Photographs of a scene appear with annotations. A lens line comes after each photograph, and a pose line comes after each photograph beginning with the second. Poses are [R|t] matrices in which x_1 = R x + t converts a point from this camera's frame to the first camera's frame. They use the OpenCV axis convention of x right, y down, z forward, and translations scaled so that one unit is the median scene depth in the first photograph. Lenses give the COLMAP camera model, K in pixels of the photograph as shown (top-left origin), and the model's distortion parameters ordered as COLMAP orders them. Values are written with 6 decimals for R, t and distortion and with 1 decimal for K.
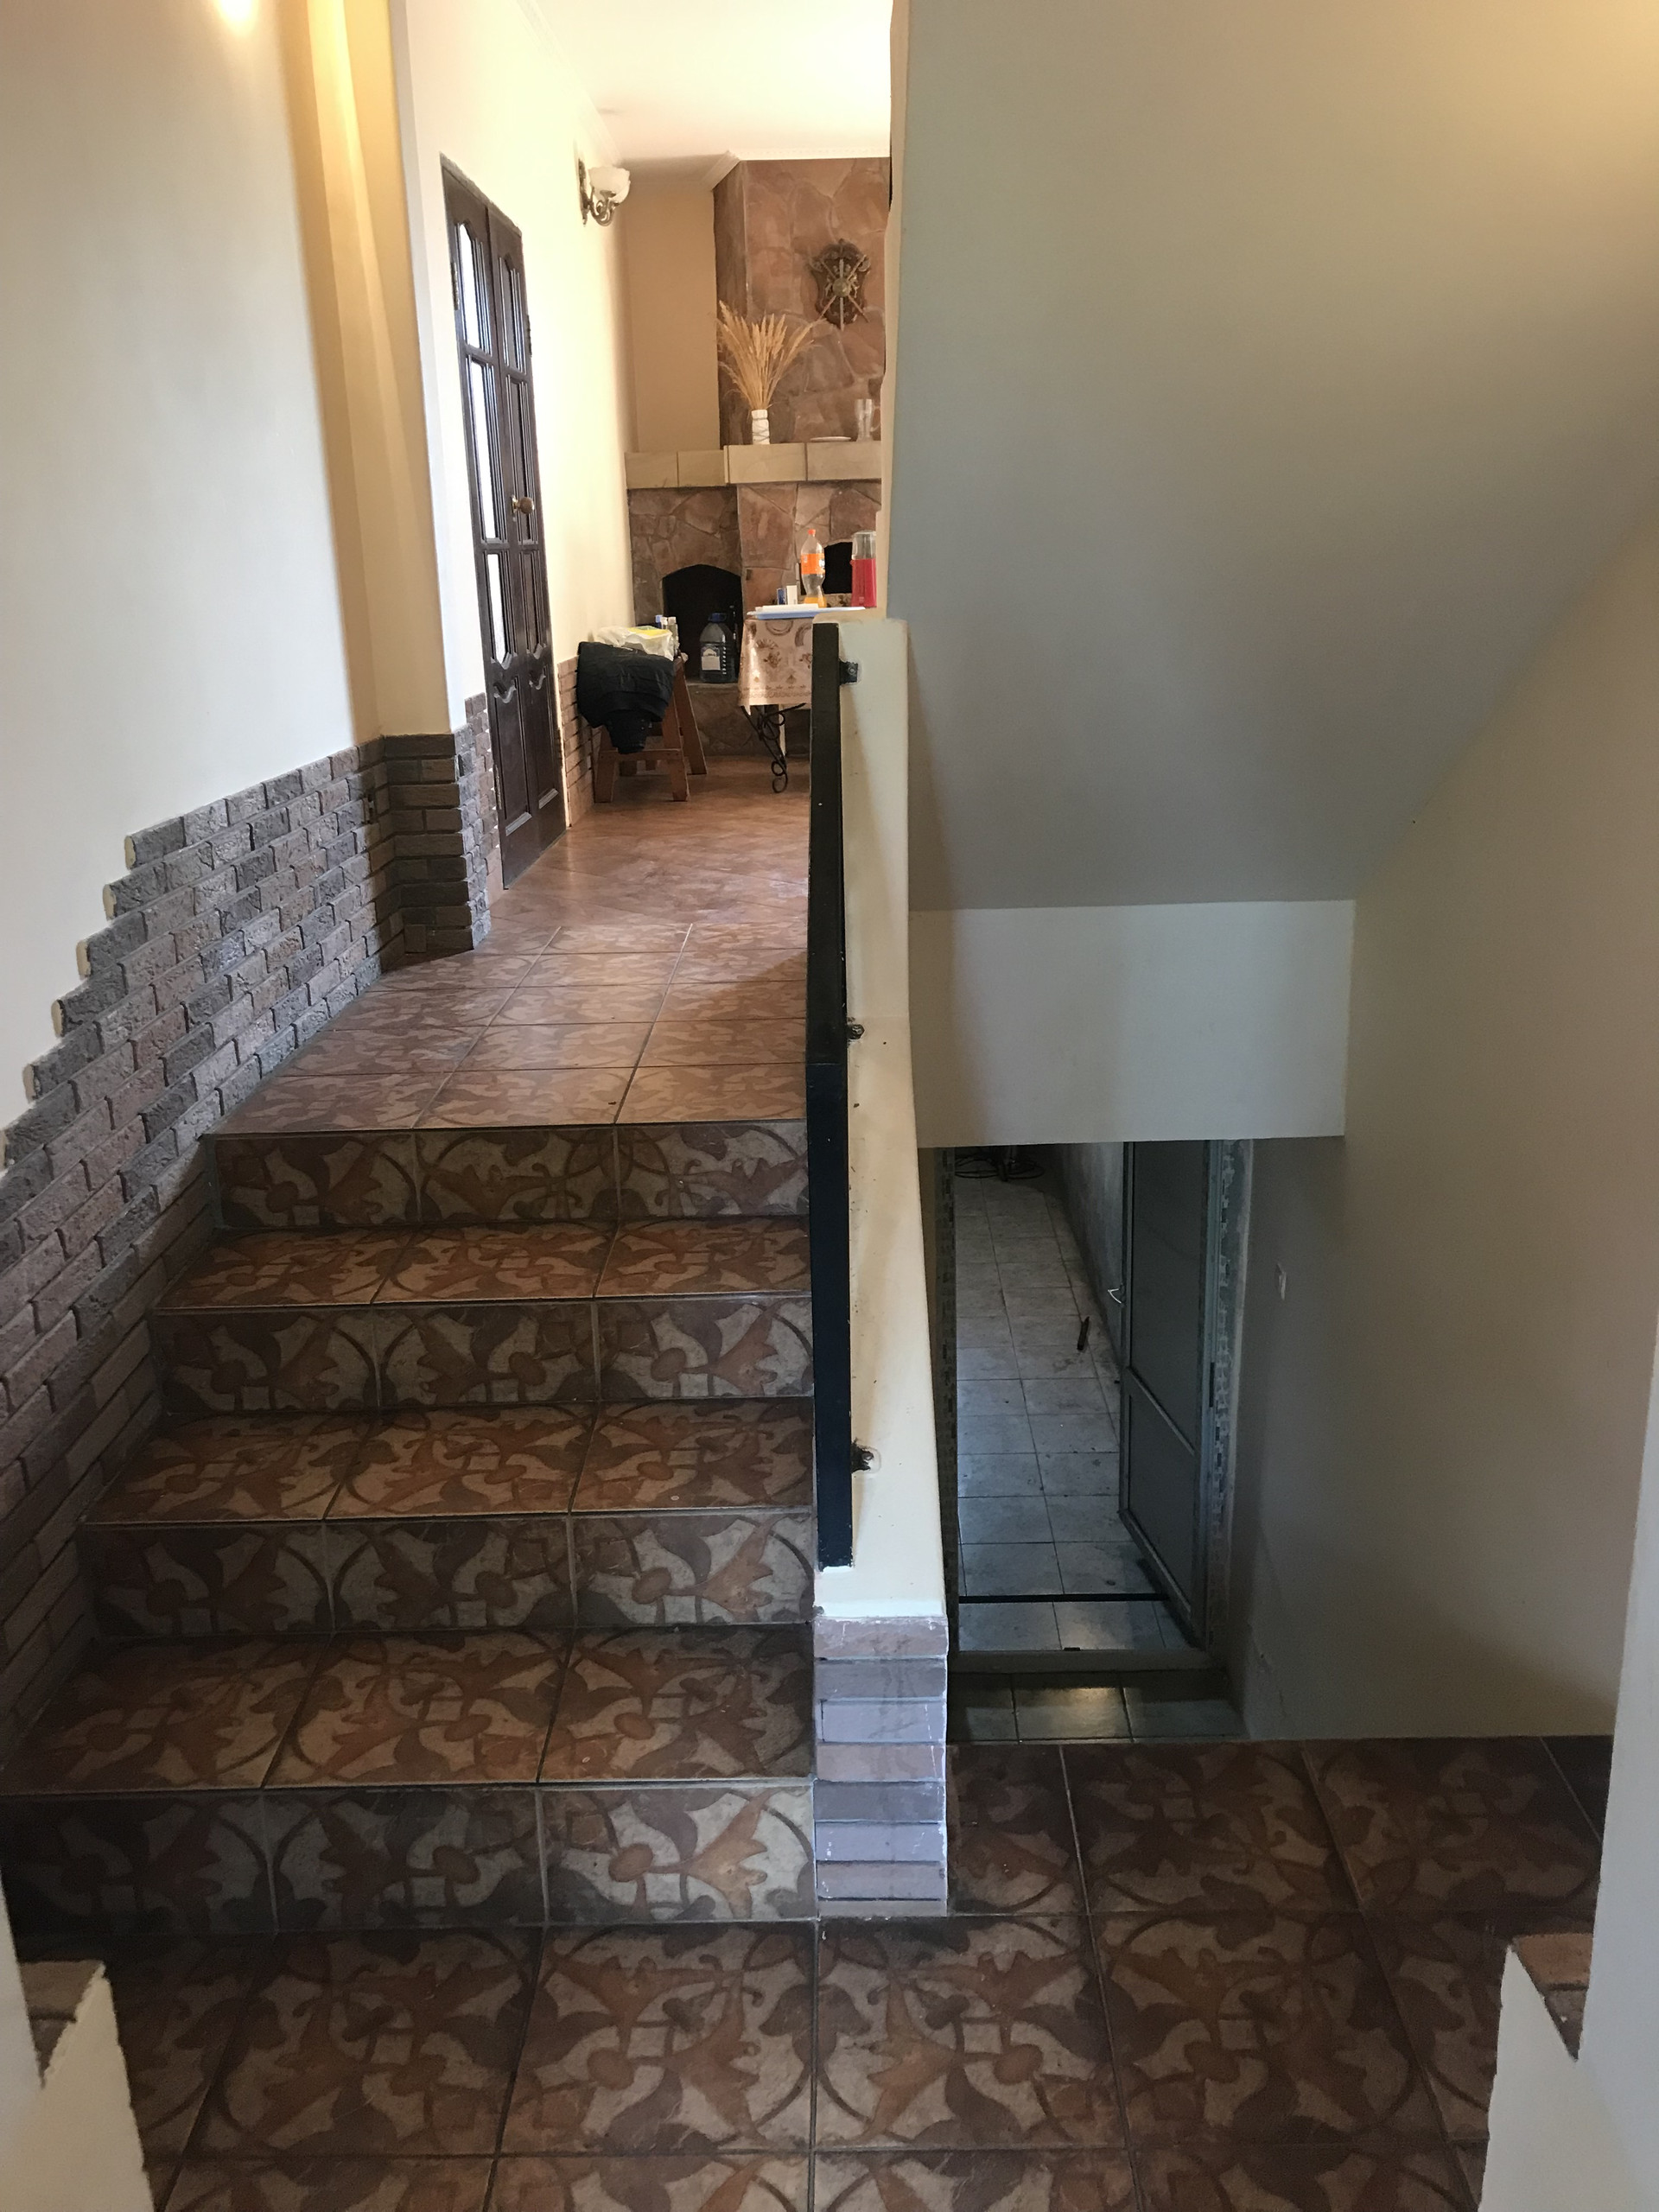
lens RADIAL K [[1827.5, 0, 827.1], [0, 1827.5, 1087.1], [0, 0, 1]] dist [0.054768, -0.070994]
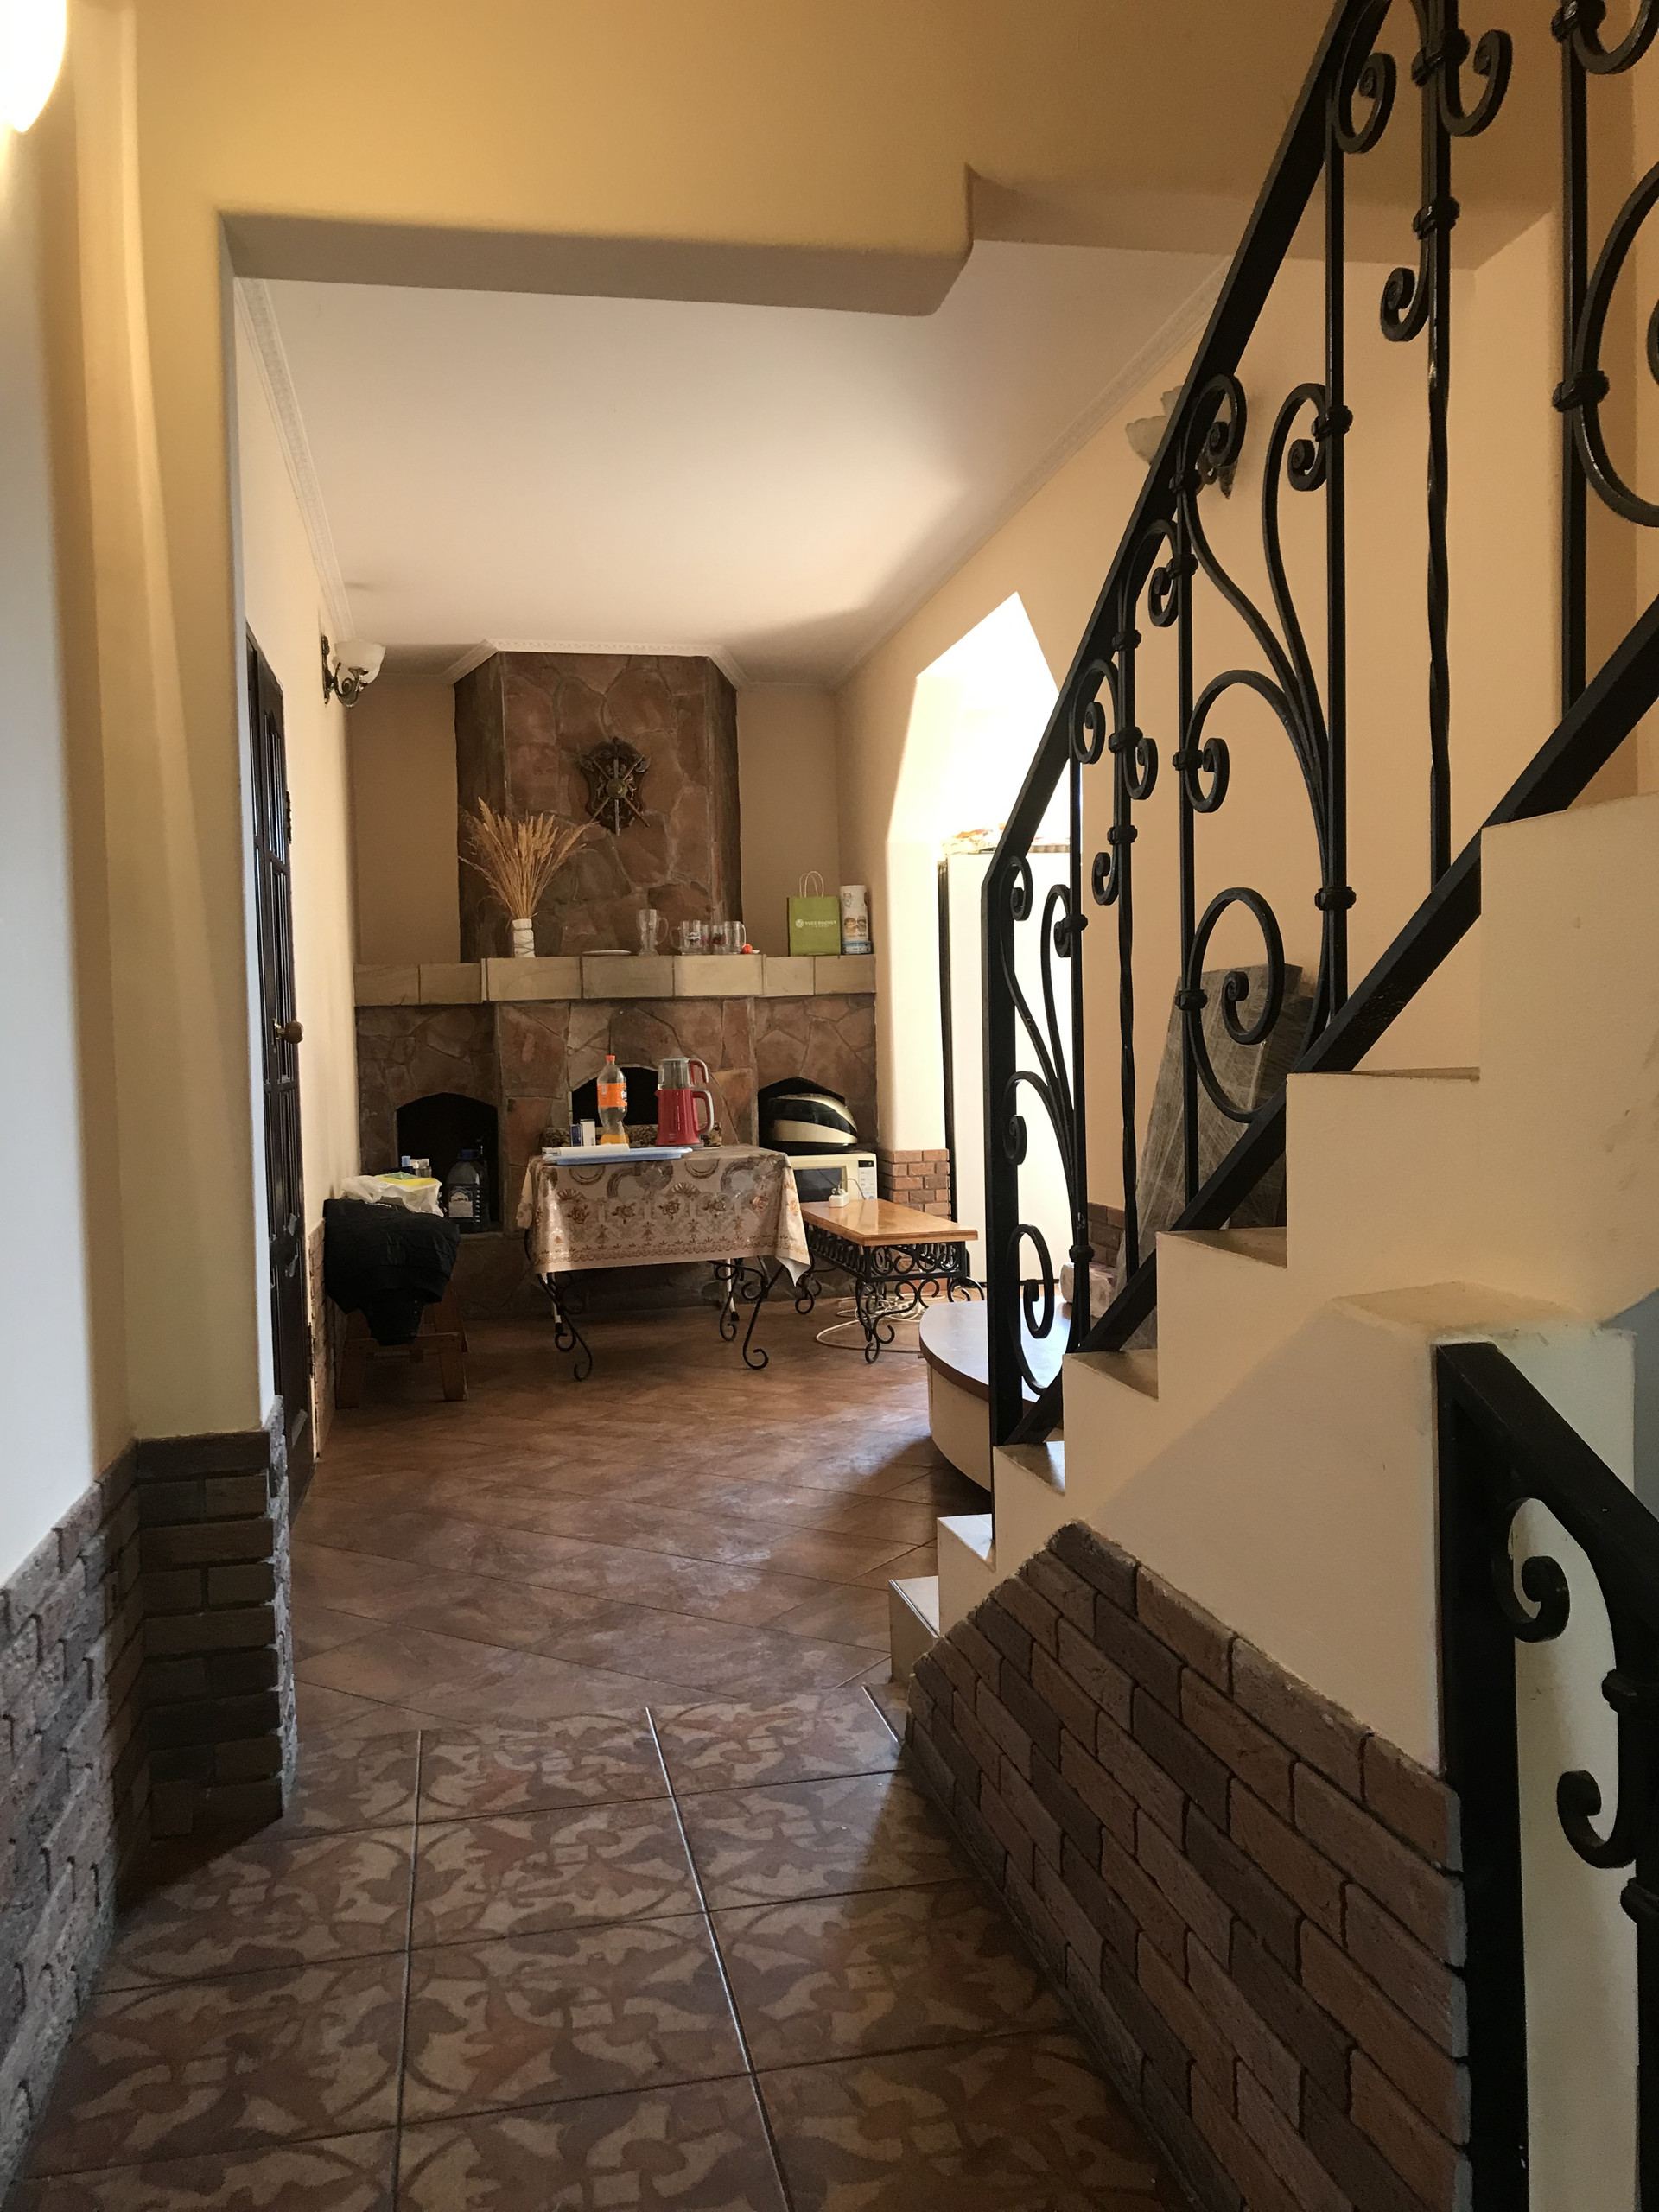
lens RADIAL K [[1827.5, 0, 826.3], [0, 1827.5, 1109.1], [0, 0, 1]] dist [0.054768, -0.070994]
pose [[0.979039, -0.008488, 0.203496, -0.072465], [0.060254, 0.966478, -0.249579, -0.065869], [-0.194556, 0.256609, 0.946731, 0.200502]]
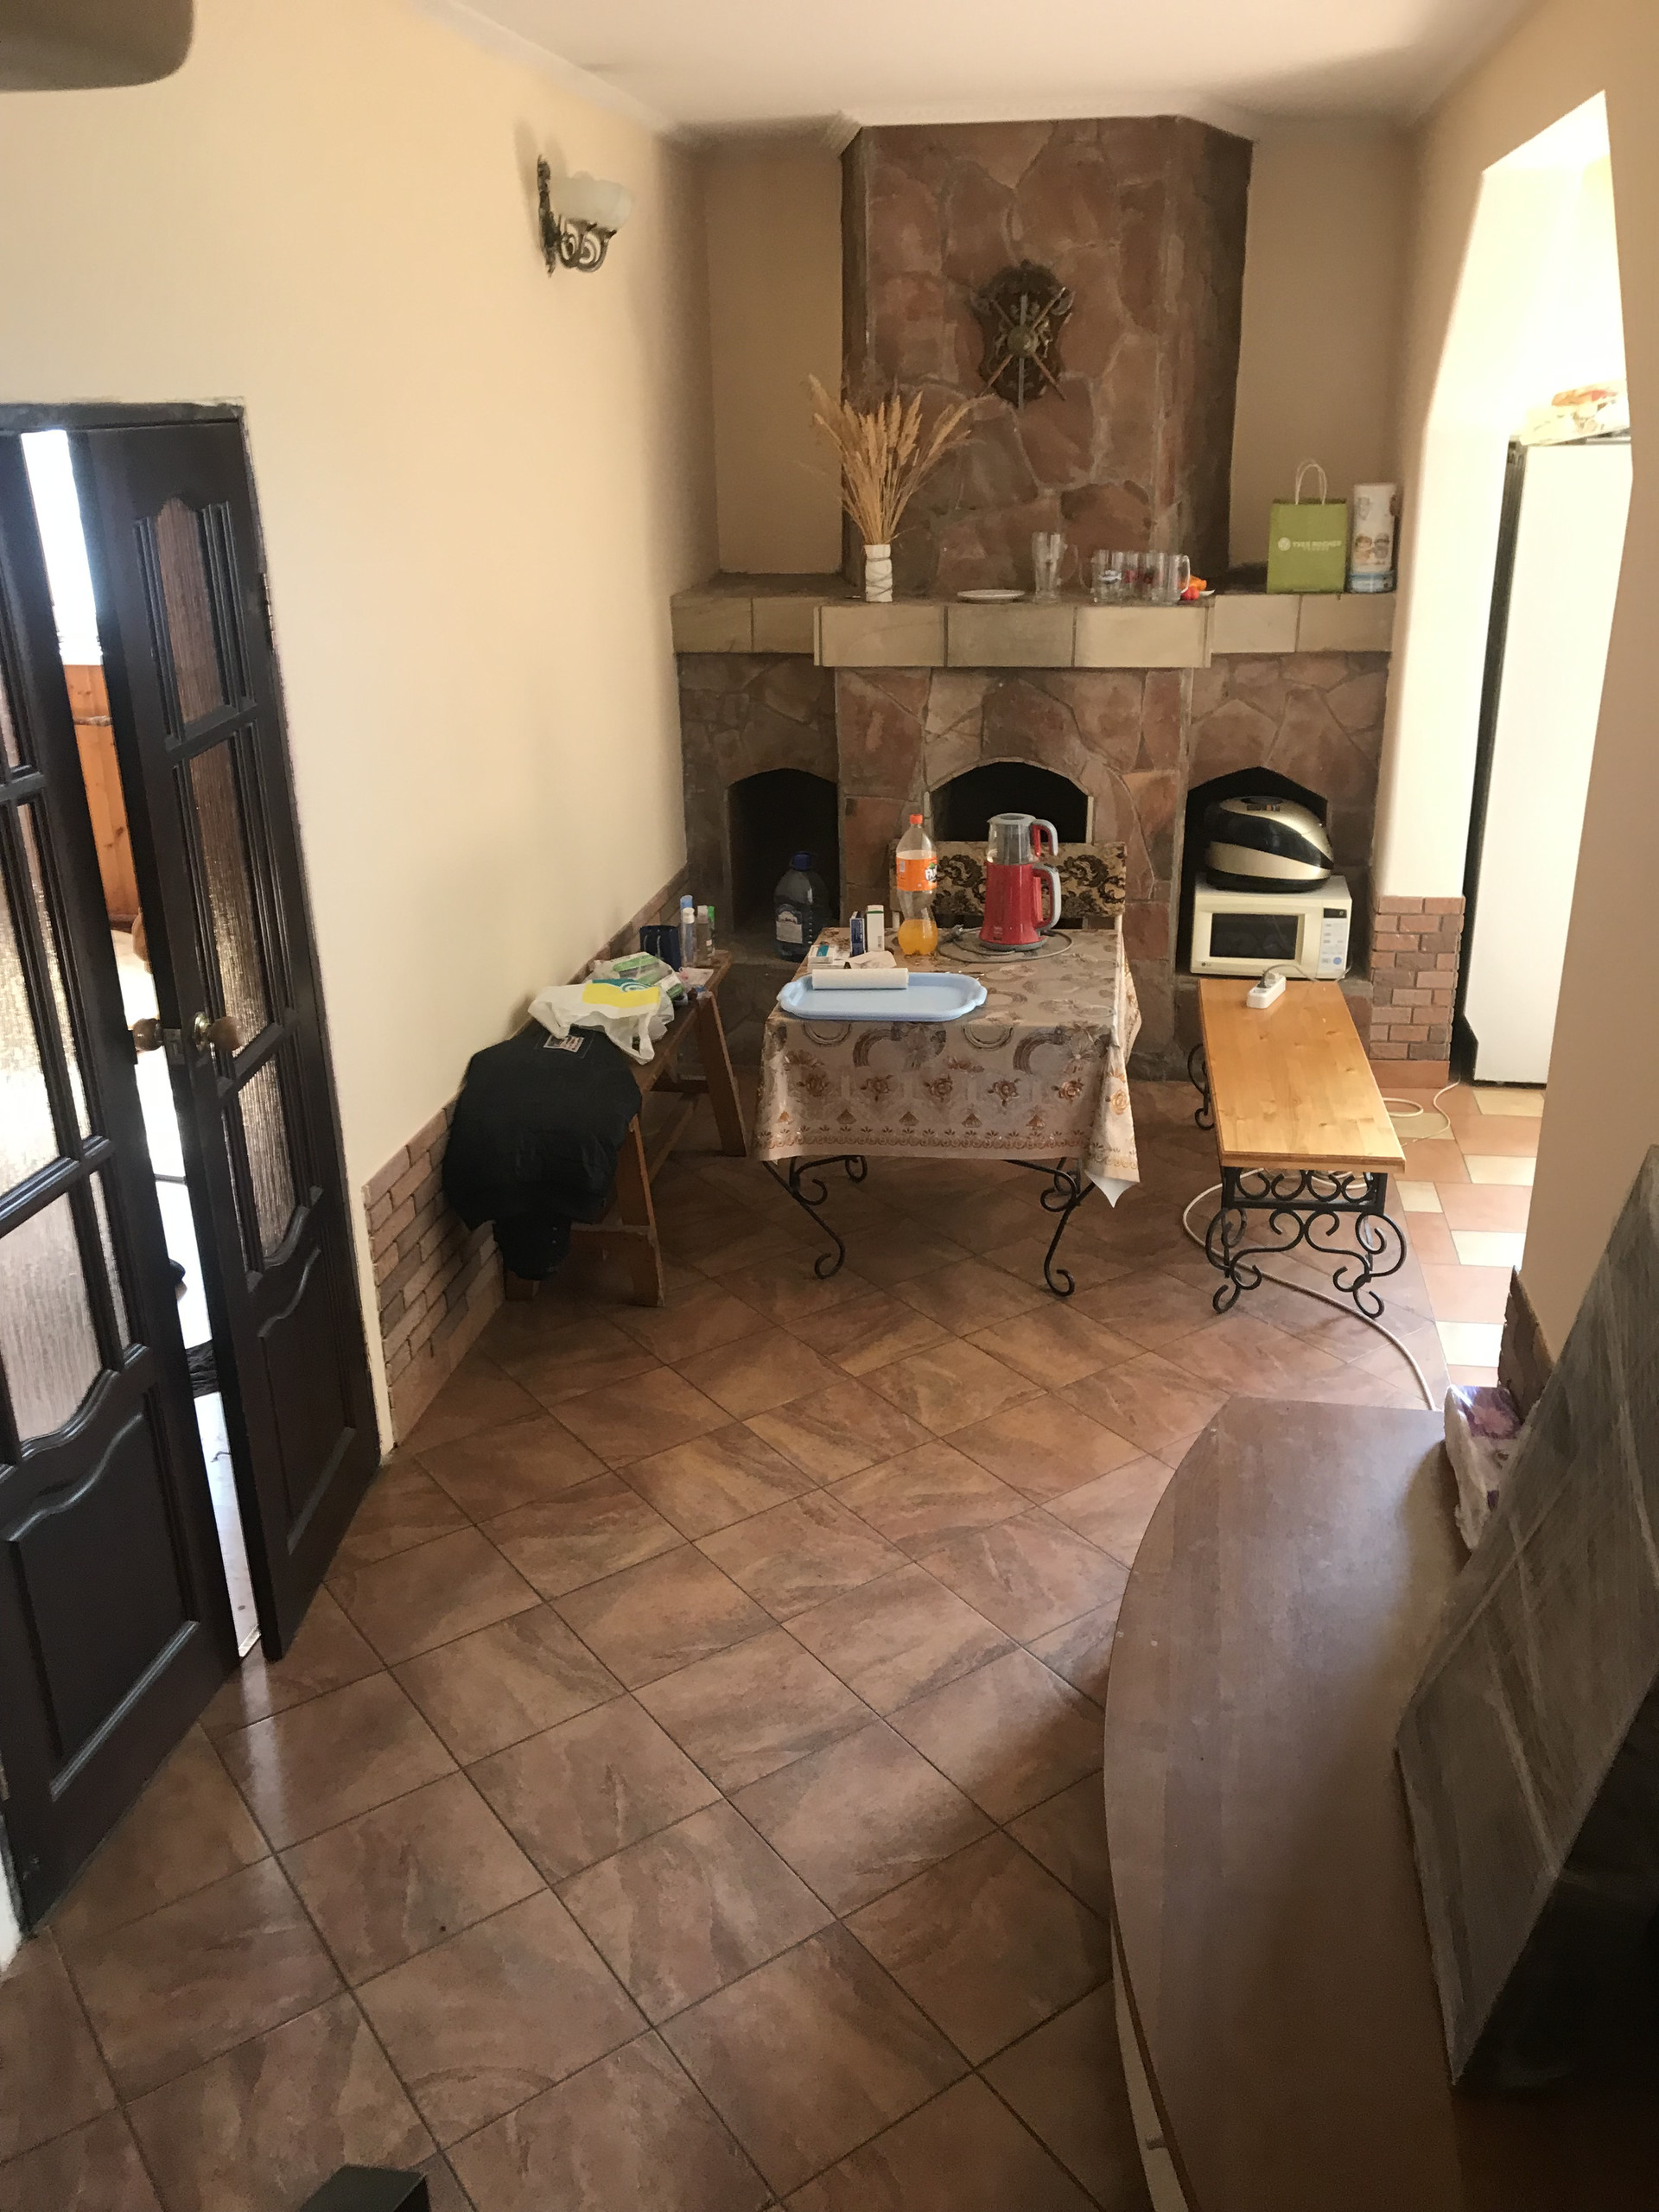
lens RADIAL K [[1827.5, 0, 818.0], [0, 1827.5, 1084.7], [0, 0, 1]] dist [0.054768, -0.070994]
pose [[0.986152, 0.063357, -0.153268, 0.049074], [-0.051709, 0.995547, 0.078824, -0.238053], [0.157579, -0.069807, 0.985036, 0.385628]]
